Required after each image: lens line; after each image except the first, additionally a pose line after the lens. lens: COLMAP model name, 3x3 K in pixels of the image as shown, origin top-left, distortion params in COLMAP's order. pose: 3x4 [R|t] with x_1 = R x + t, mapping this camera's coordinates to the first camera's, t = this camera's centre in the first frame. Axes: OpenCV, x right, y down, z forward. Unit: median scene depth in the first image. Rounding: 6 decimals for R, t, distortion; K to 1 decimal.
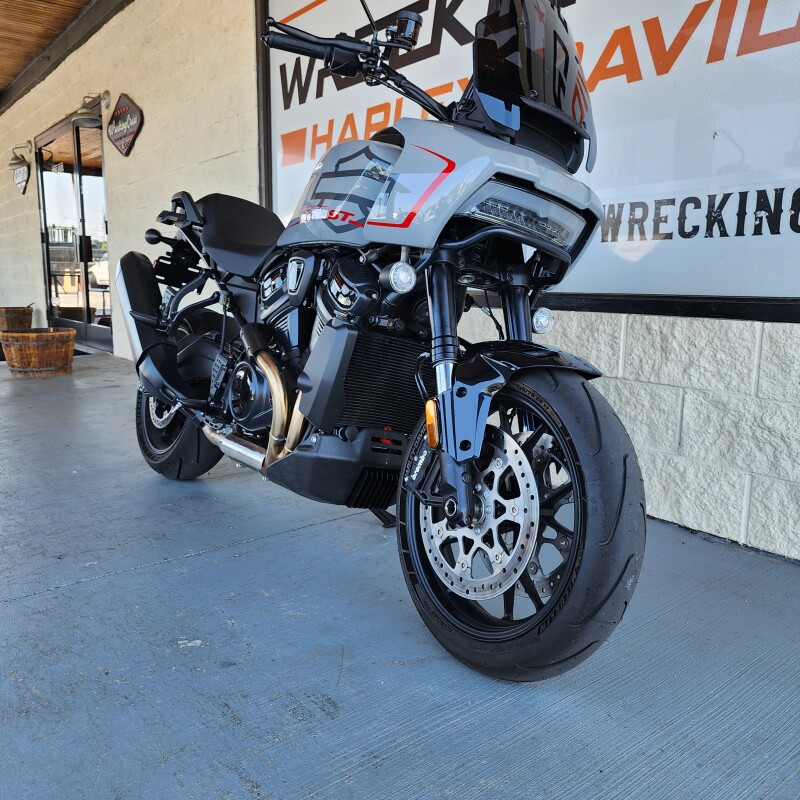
lens RADIAL K [[729.2, 0, 399.4], [0, 729.2, 392.1], [0, 0, 1]] dist [0.038946, -0.016184]
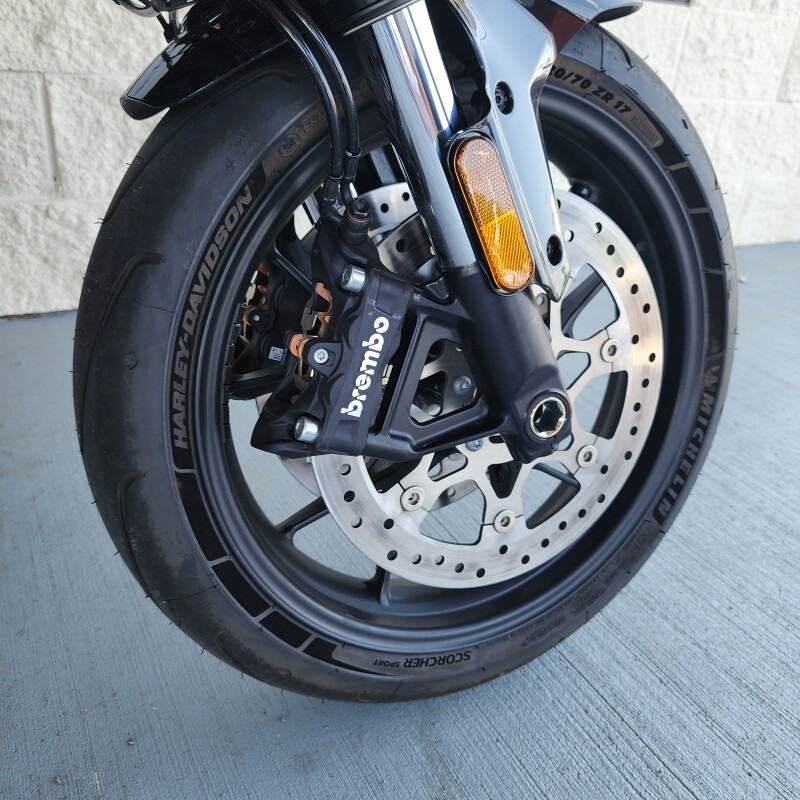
lens RADIAL K [[729.2, 0, 399.4], [0, 729.2, 392.1], [0, 0, 1]] dist [0.038946, -0.016184]
pose [[0.159895, -0.458236, 0.874331, -0.184465], [0.078160, 0.888822, 0.451537, -0.024430], [-0.984035, -0.003861, 0.177934, 0.668769]]
